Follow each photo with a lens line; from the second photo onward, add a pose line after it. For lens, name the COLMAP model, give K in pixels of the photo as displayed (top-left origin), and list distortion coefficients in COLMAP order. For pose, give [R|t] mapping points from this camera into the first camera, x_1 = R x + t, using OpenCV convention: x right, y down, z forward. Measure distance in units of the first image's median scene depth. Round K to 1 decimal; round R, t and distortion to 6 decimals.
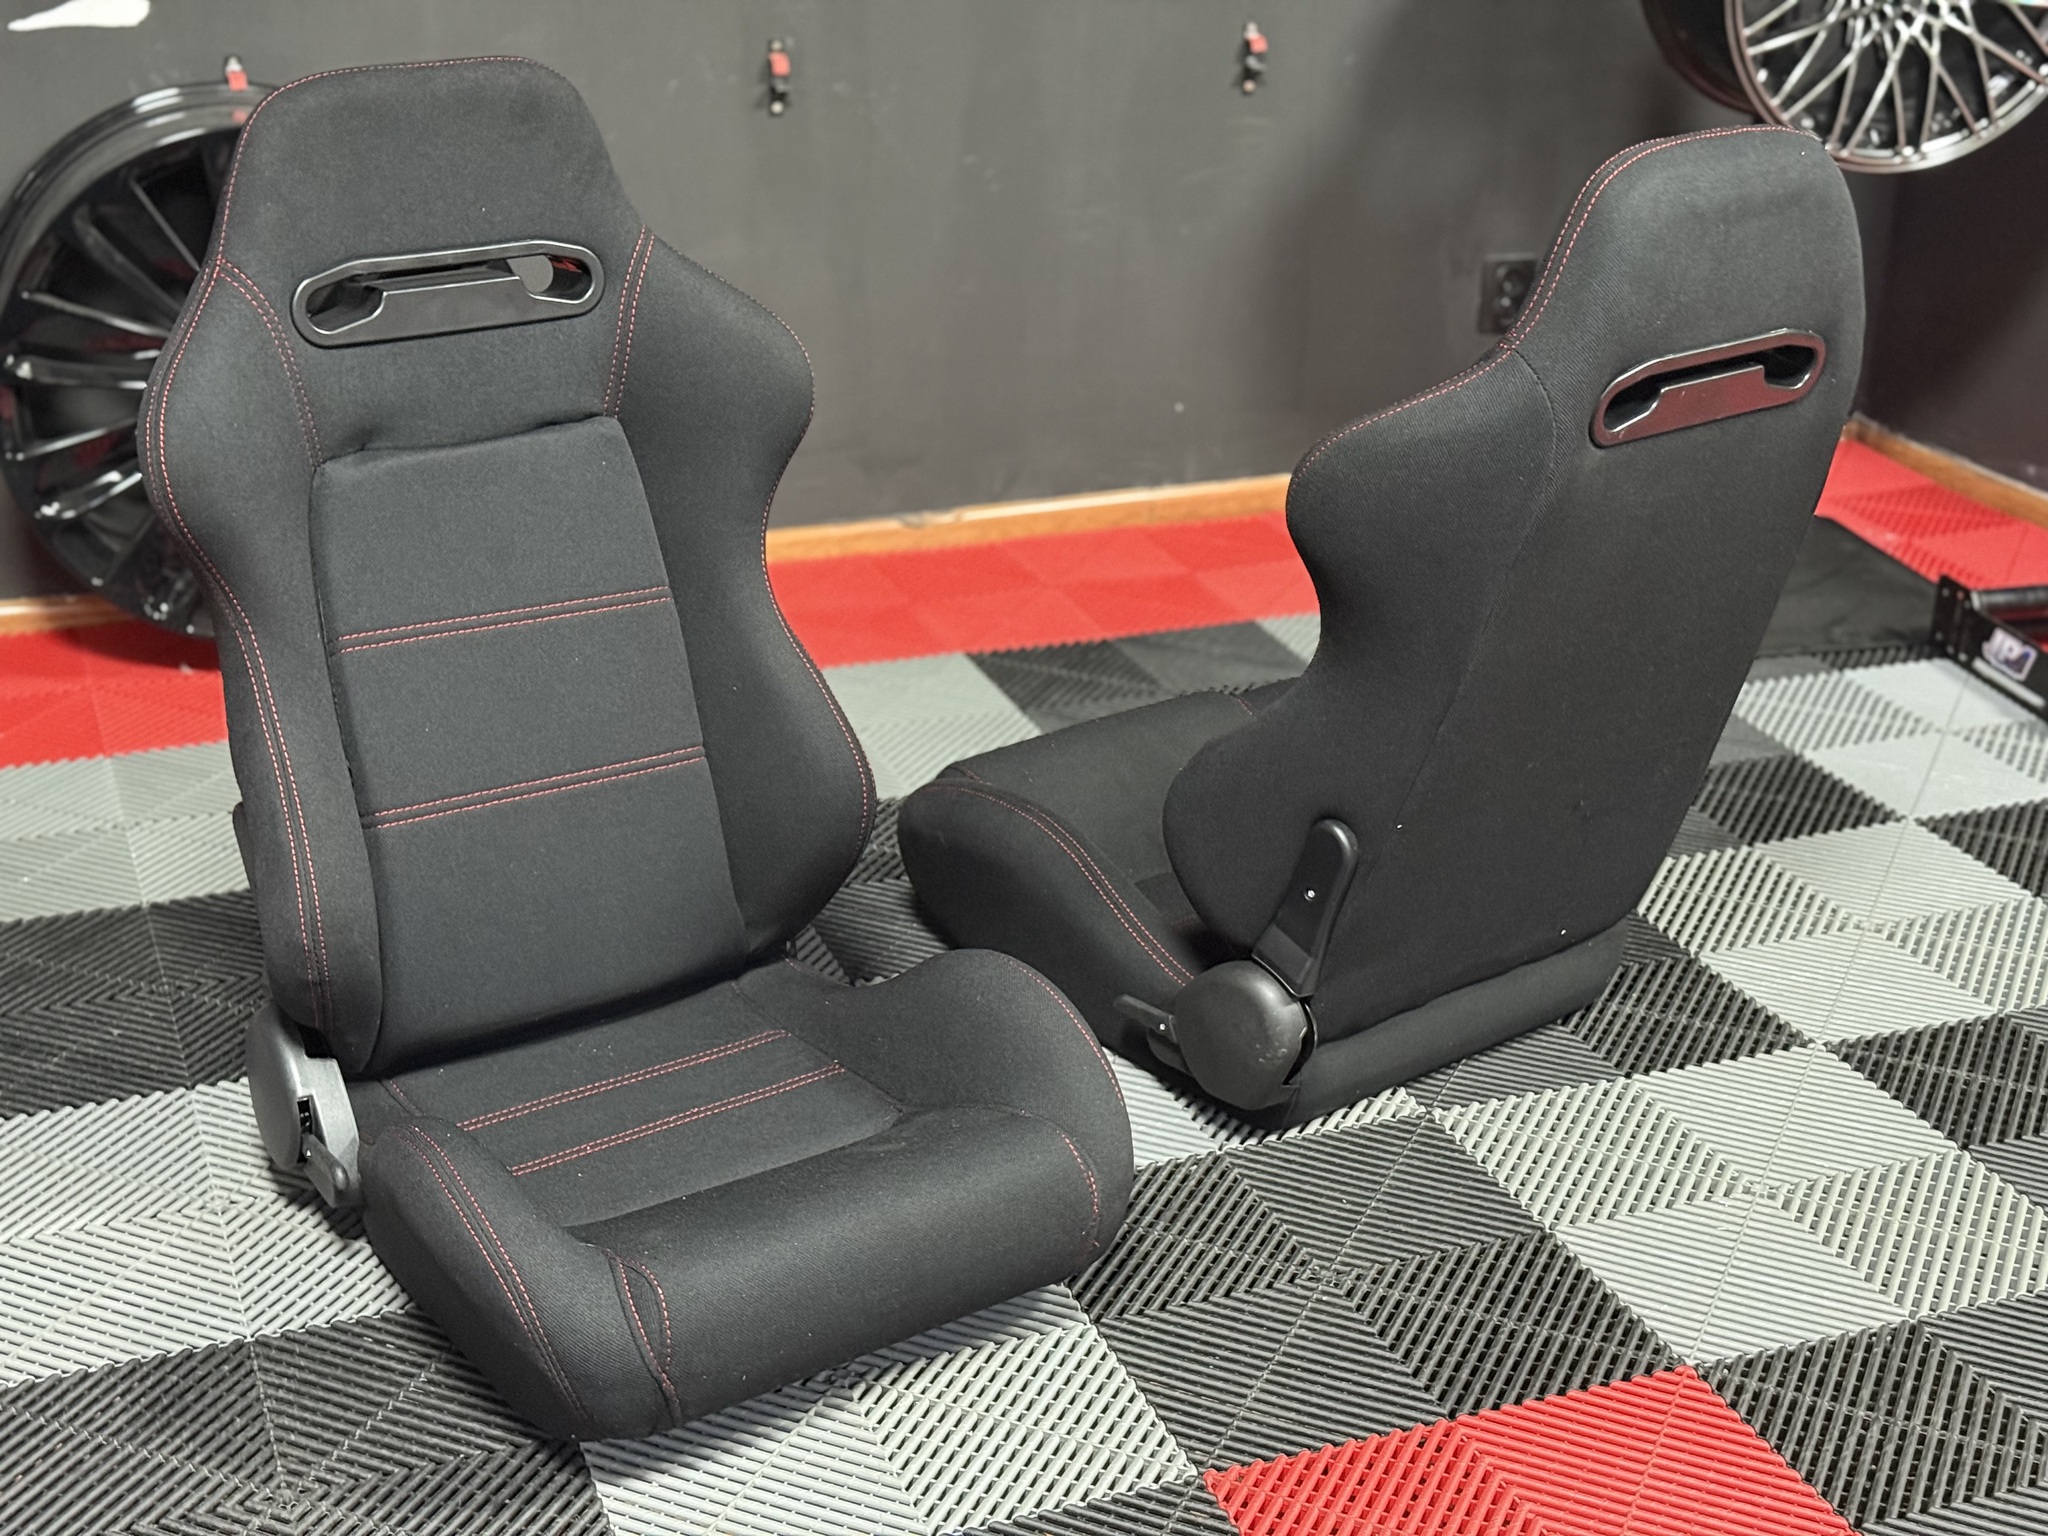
lens RADIAL K [[2862.4, 0, 1027.3], [0, 2862.4, 764.3], [0, 0, 1]] dist [0.104498, 0.000000]
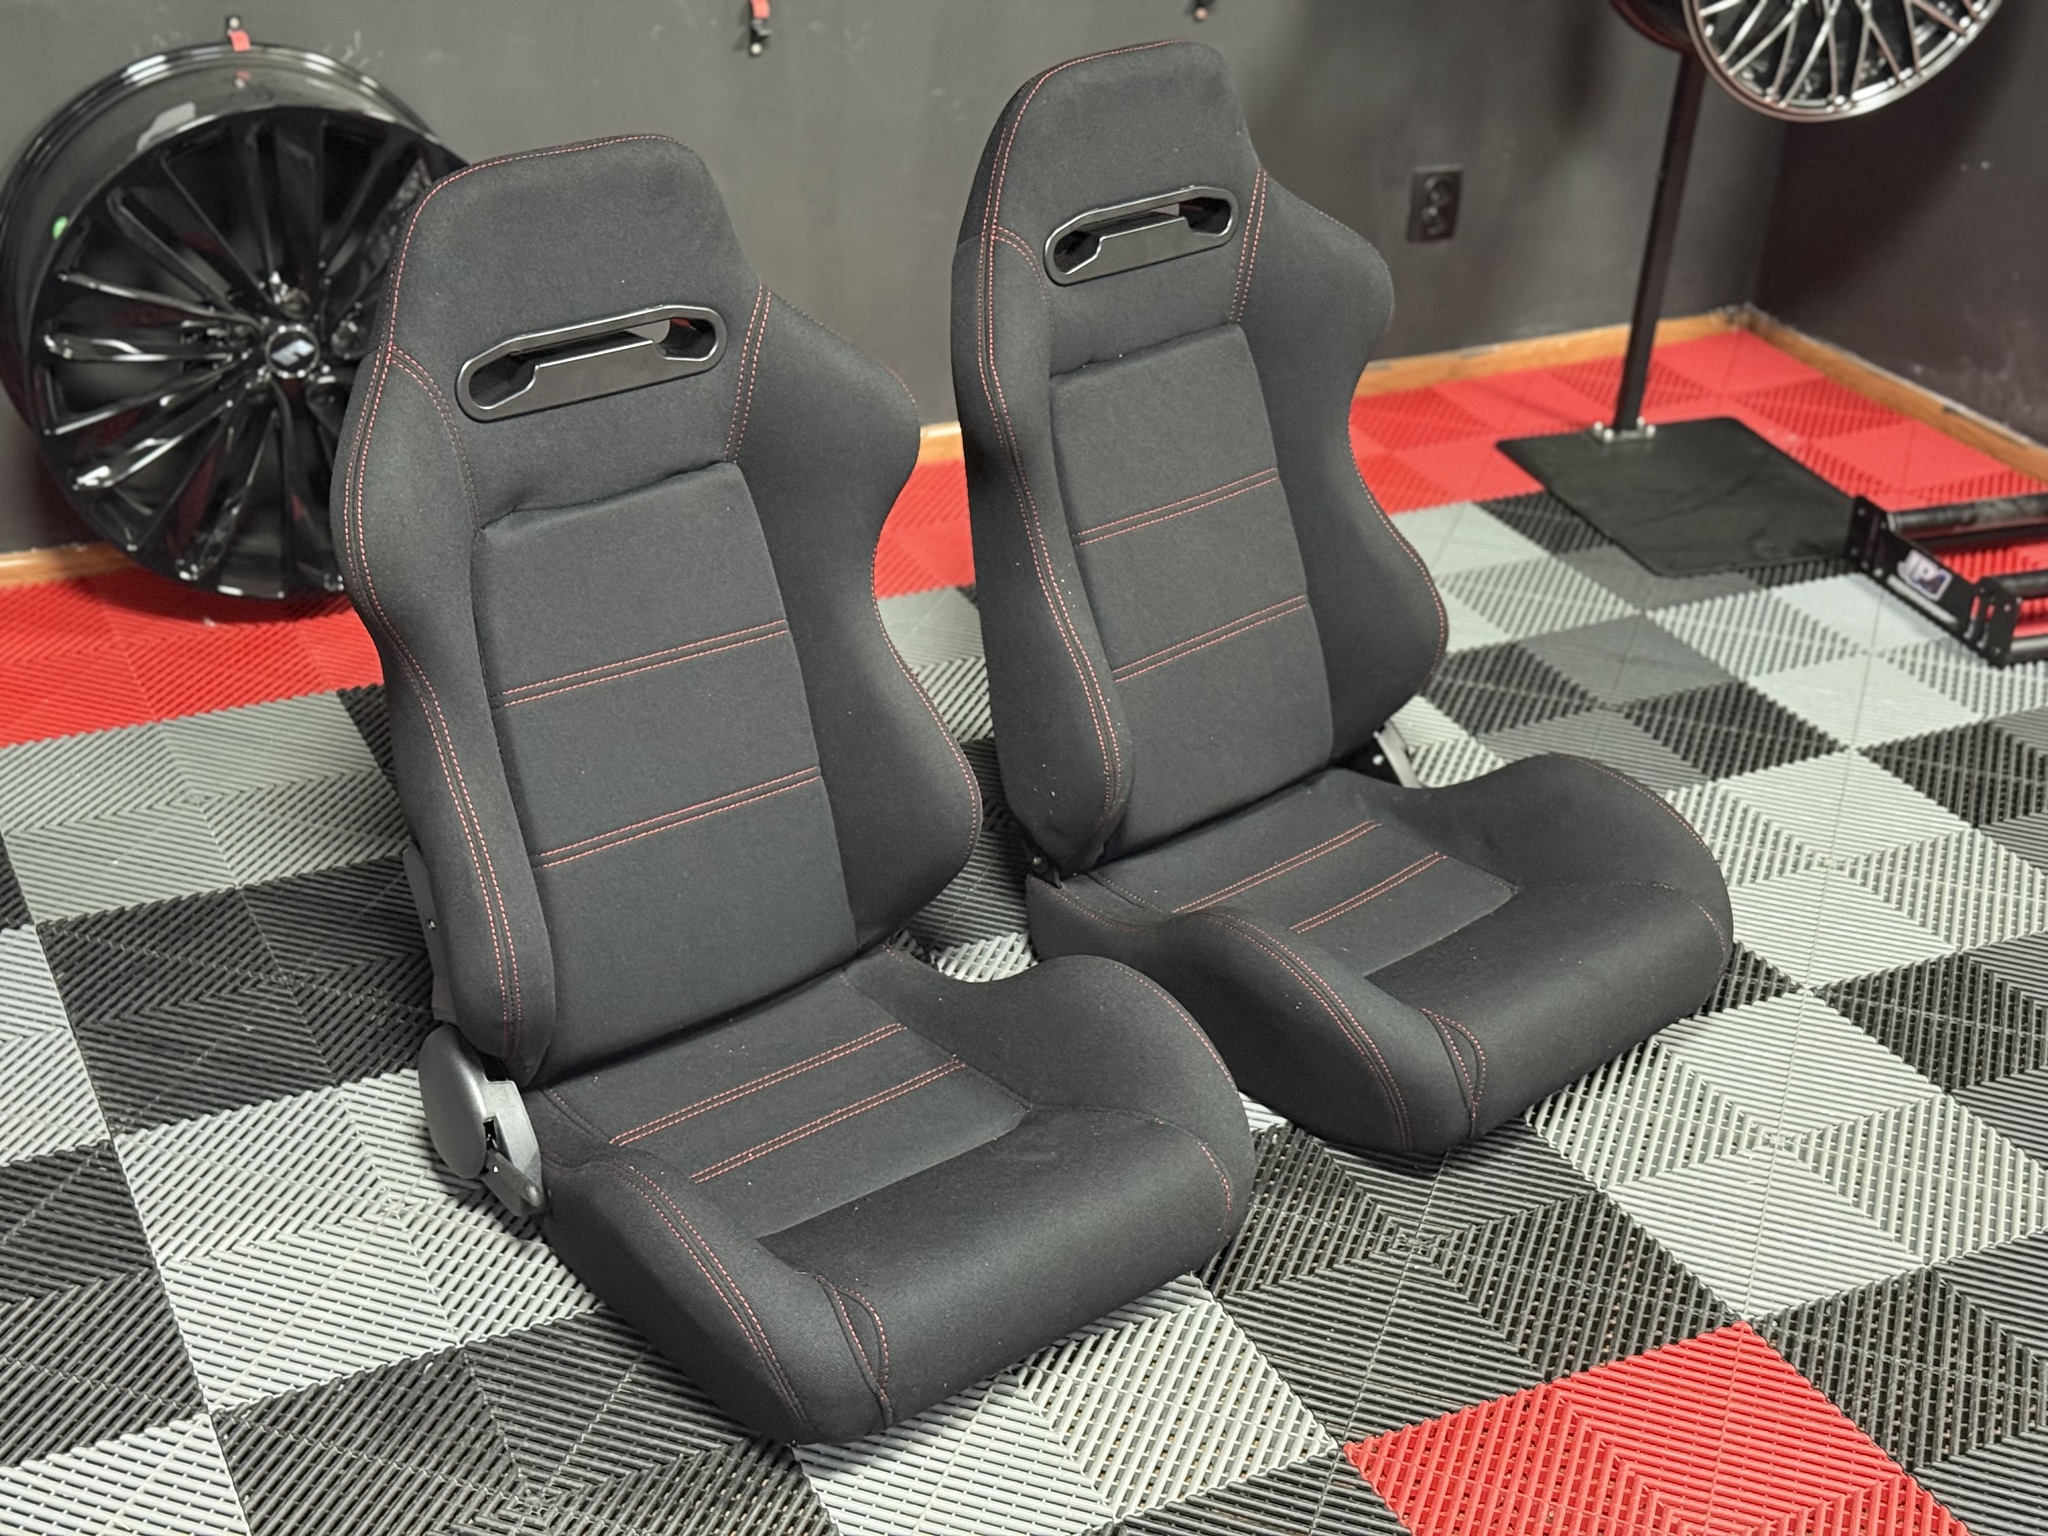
lens RADIAL K [[2862.4, 0, 1017.3], [0, 2862.4, 767.6], [0, 0, 1]] dist [0.104498, 0.000000]
pose [[0.996120, -0.022960, 0.084962, -0.135858], [0.014496, 0.994989, 0.098927, -0.115159], [-0.086808, -0.097311, 0.991461, -0.073454]]
